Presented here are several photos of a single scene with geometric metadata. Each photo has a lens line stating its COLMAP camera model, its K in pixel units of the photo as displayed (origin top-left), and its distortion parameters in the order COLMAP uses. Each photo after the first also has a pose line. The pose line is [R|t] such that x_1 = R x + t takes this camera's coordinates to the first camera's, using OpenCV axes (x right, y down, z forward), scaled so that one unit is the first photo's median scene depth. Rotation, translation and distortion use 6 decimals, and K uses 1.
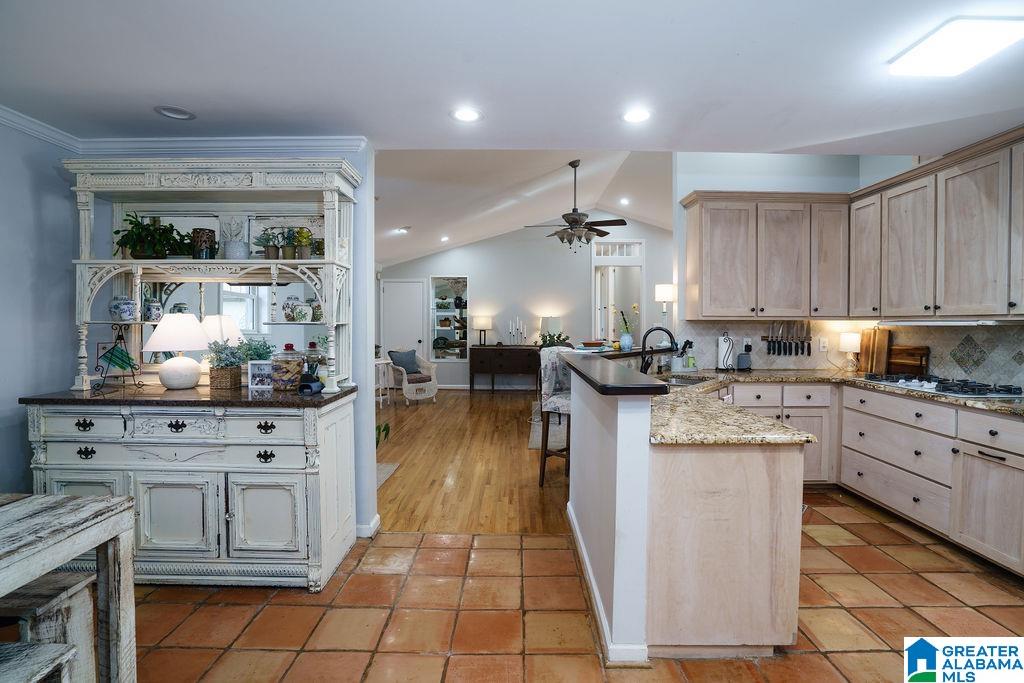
lens RADIAL K [[479.7, 0, 516.1], [0, 479.7, 329.4], [0, 0, 1]] dist [-0.031913, 0.009686]
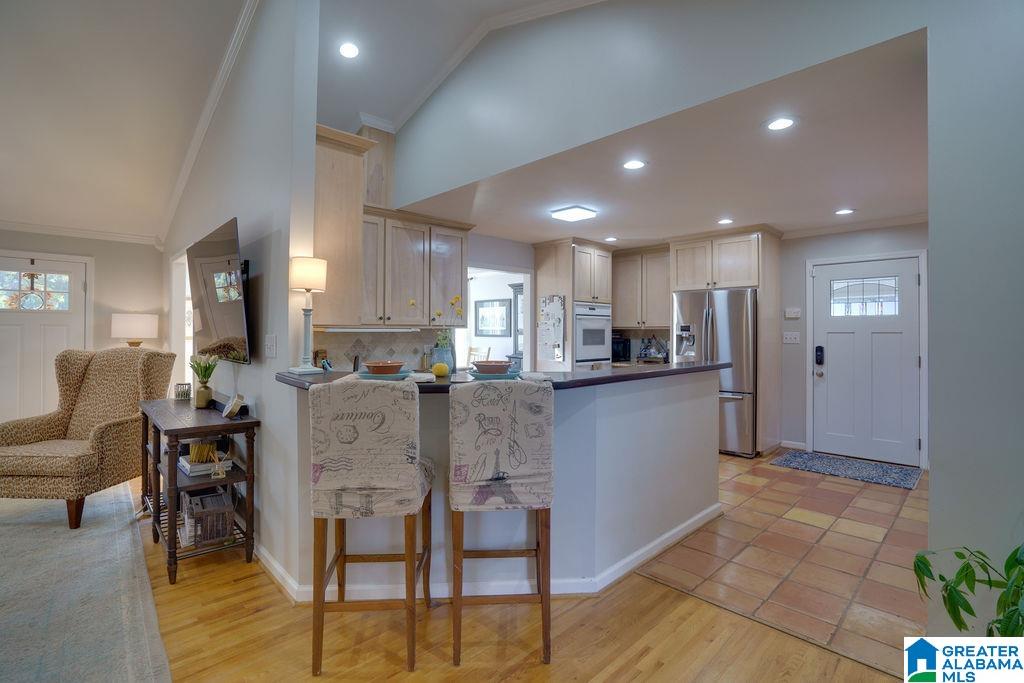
lens RADIAL K [[479.7, 0, 519.9], [0, 479.7, 327.4], [0, 0, 1]] dist [-0.031913, 0.009686]
pose [[-0.702448, 0.000323, 0.711735, -0.301878], [0.004722, 0.999980, 0.004206, -0.022166], [-0.711719, 0.006315, -0.702435, 1.480510]]
